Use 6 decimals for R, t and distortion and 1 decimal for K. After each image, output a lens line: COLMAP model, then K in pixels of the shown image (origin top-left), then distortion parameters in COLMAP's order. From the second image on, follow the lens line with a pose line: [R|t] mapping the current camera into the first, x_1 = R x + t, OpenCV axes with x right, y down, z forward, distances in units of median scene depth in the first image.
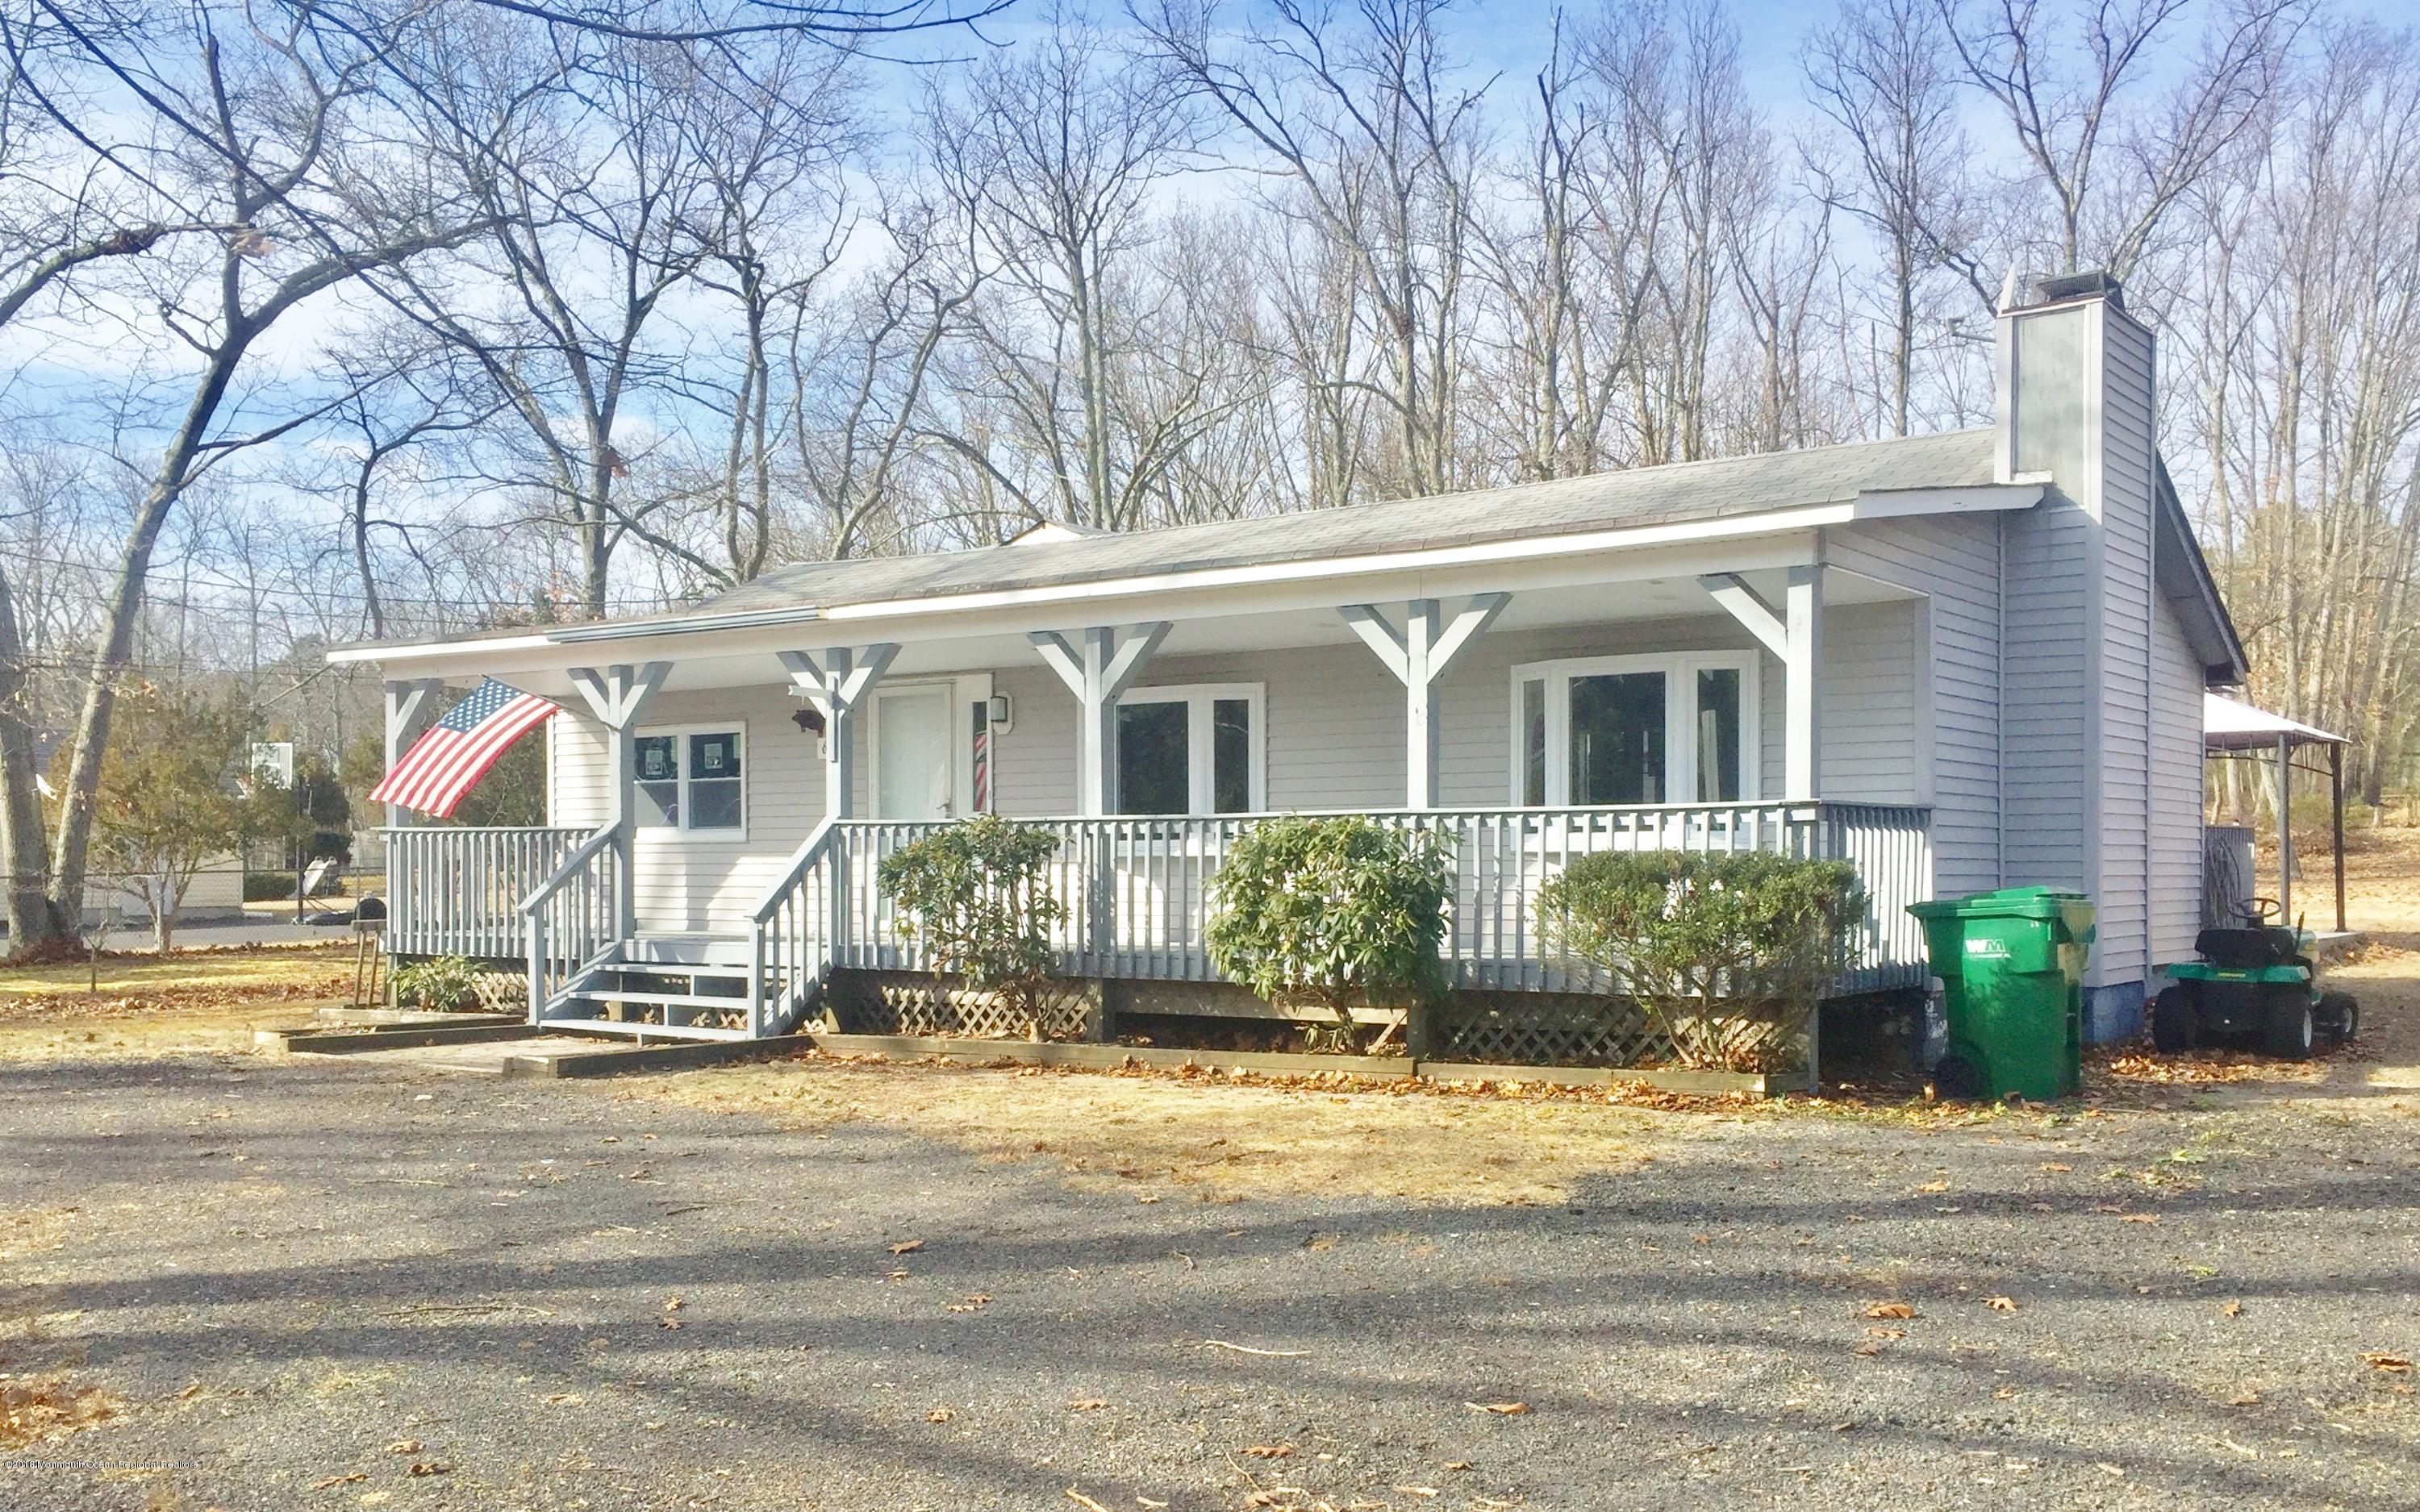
lens RADIAL K [[2258.4, 0, 1209.1], [0, 2258.4, 910.7], [0, 0, 1]] dist [0.065303, -0.098890]
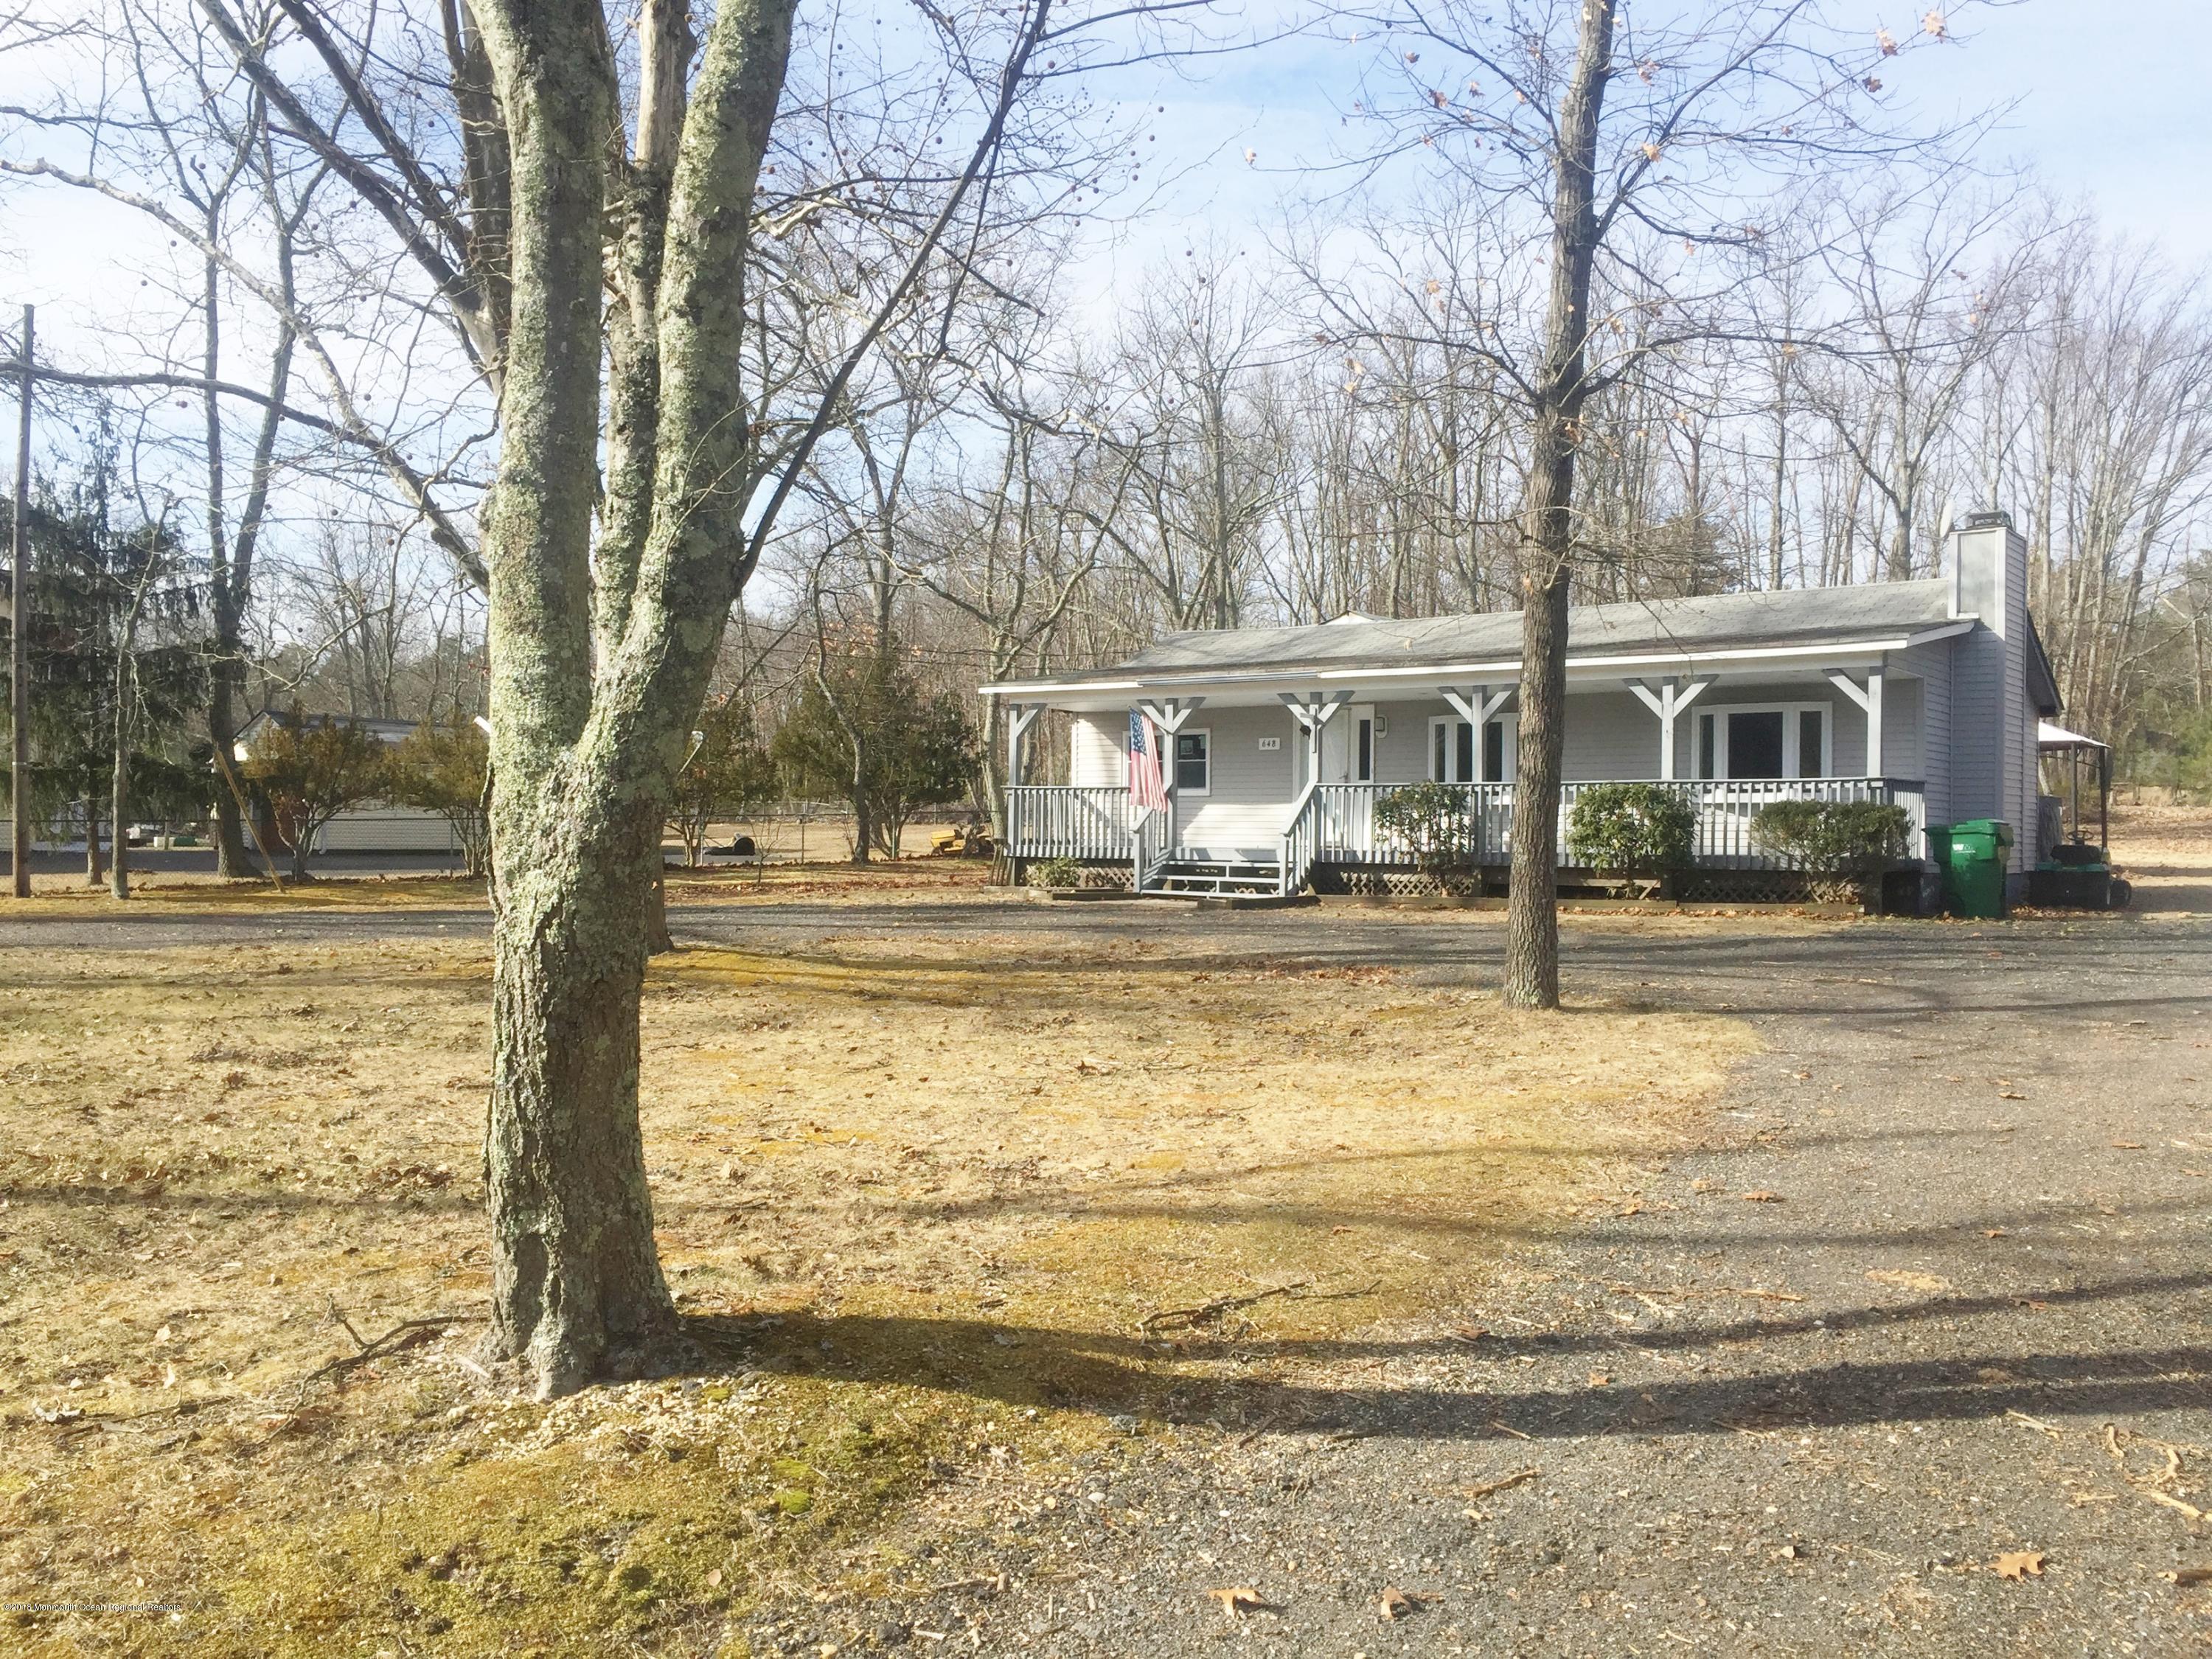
lens RADIAL K [[1905.8, 0, 1099.7], [0, 1905.8, 848.3], [0, 0, 1]] dist [0.064183, -0.105774]
pose [[0.999934, 0.010706, -0.004271, -0.361802], [-0.010756, 0.999871, -0.011924, 0.037127], [0.004142, 0.011969, 0.999920, -0.631347]]
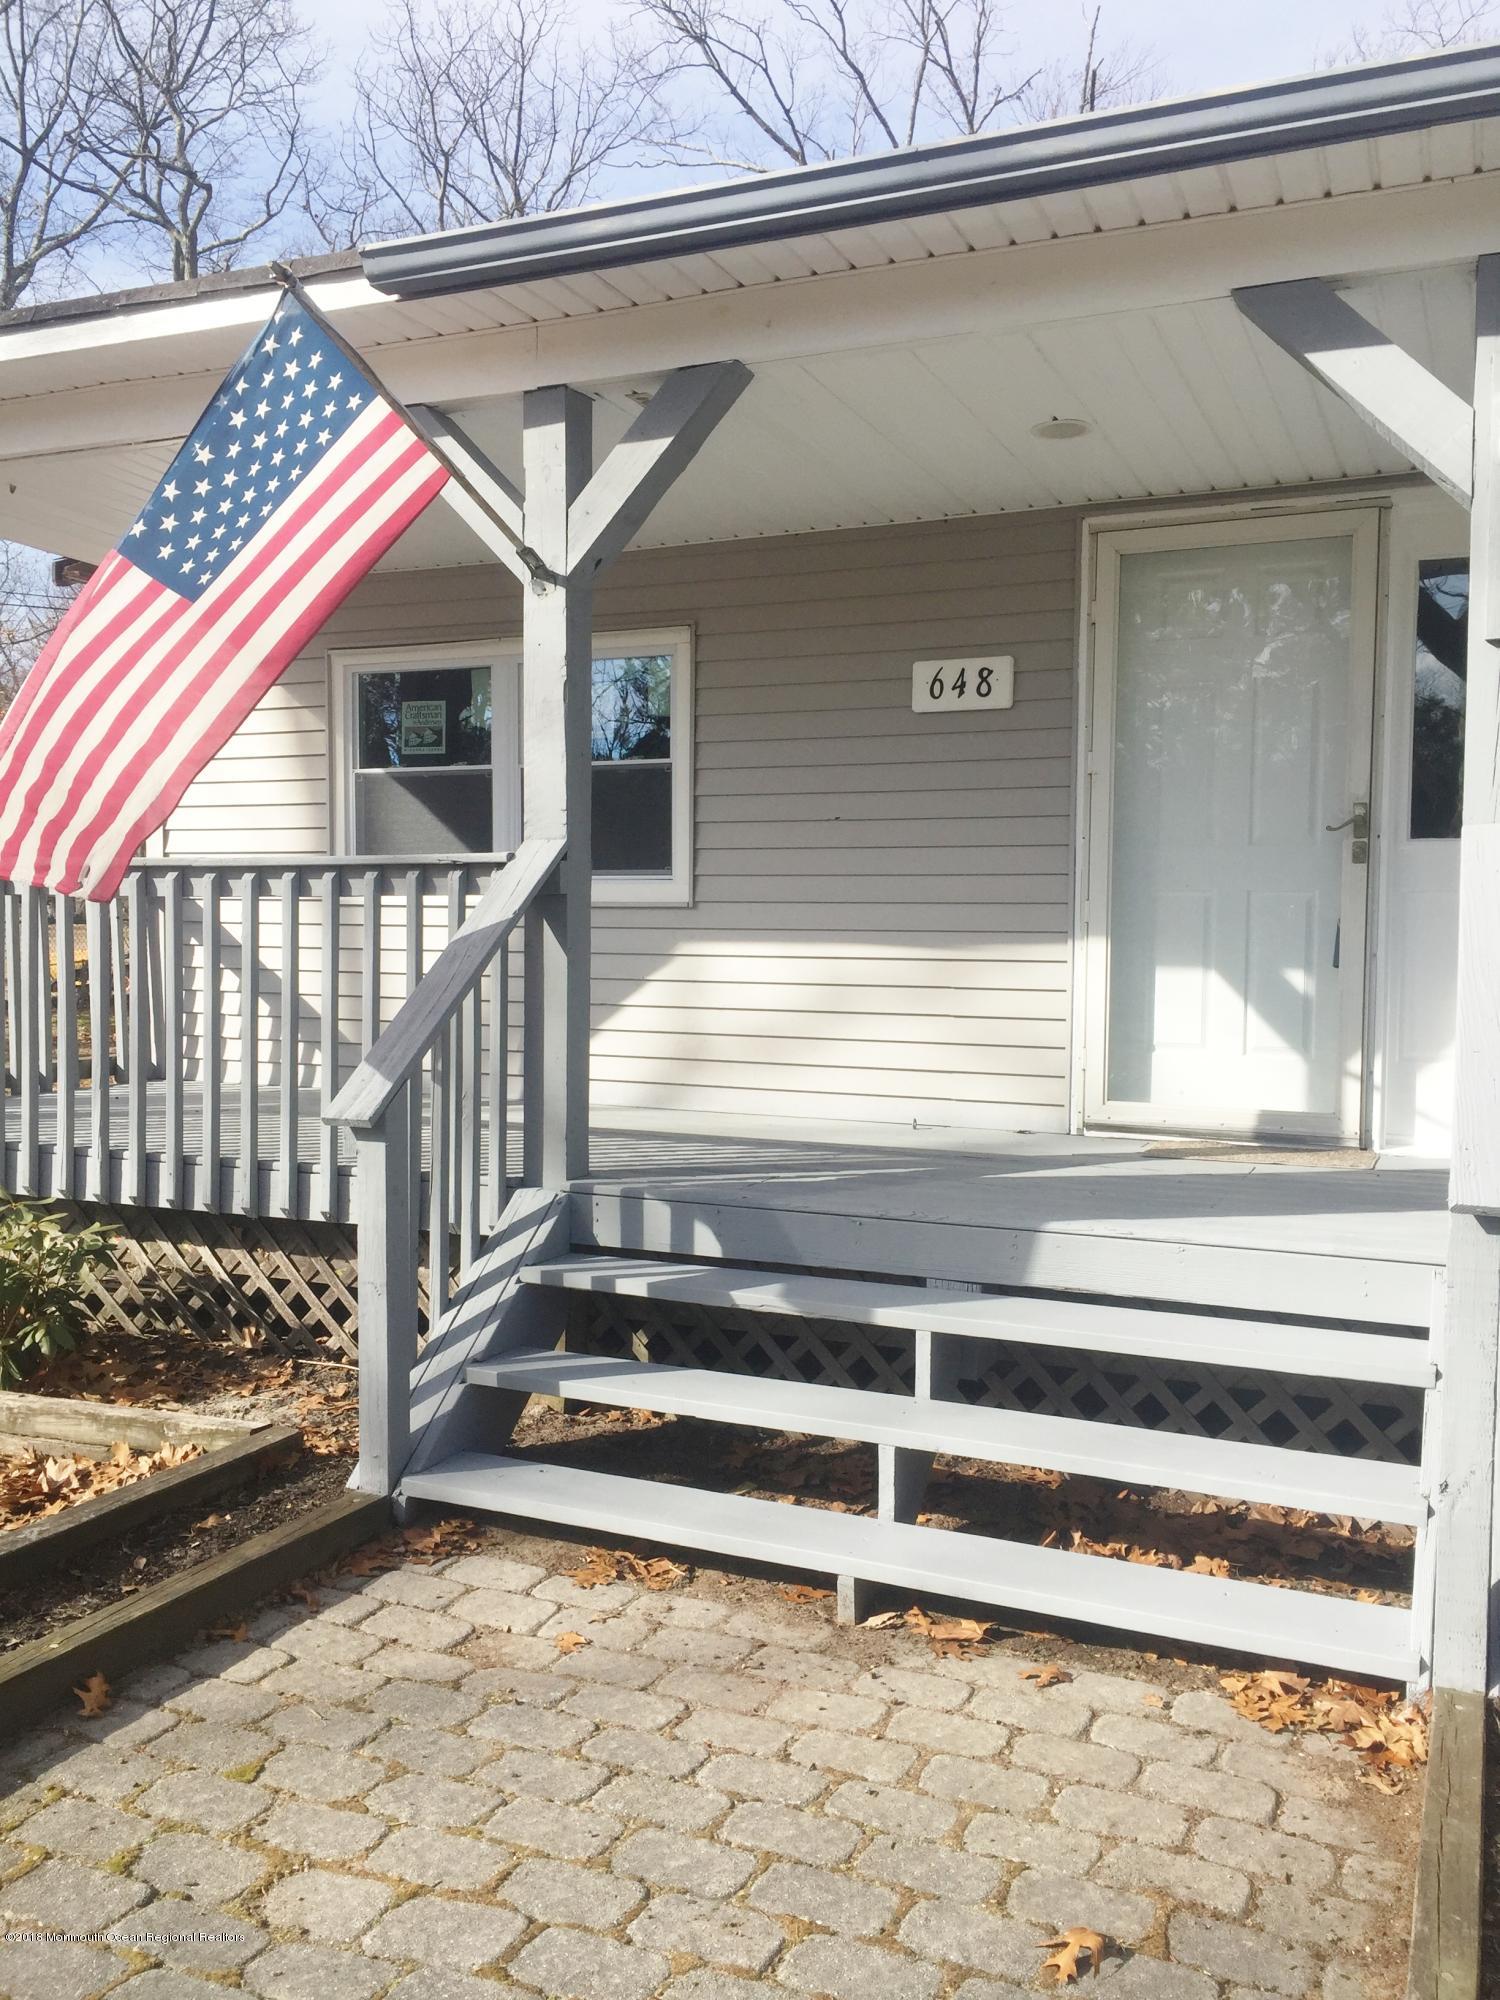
lens RADIAL K [[1718.5, 0, 758.9], [0, 1718.5, 1002.7], [0, 0, 1]] dist [0.063457, -0.089575]
pose [[0.977644, 0.003861, 0.210233, -0.332123], [-0.009493, 0.999622, 0.025786, -0.025730], [-0.210054, -0.027205, 0.977311, 0.851643]]
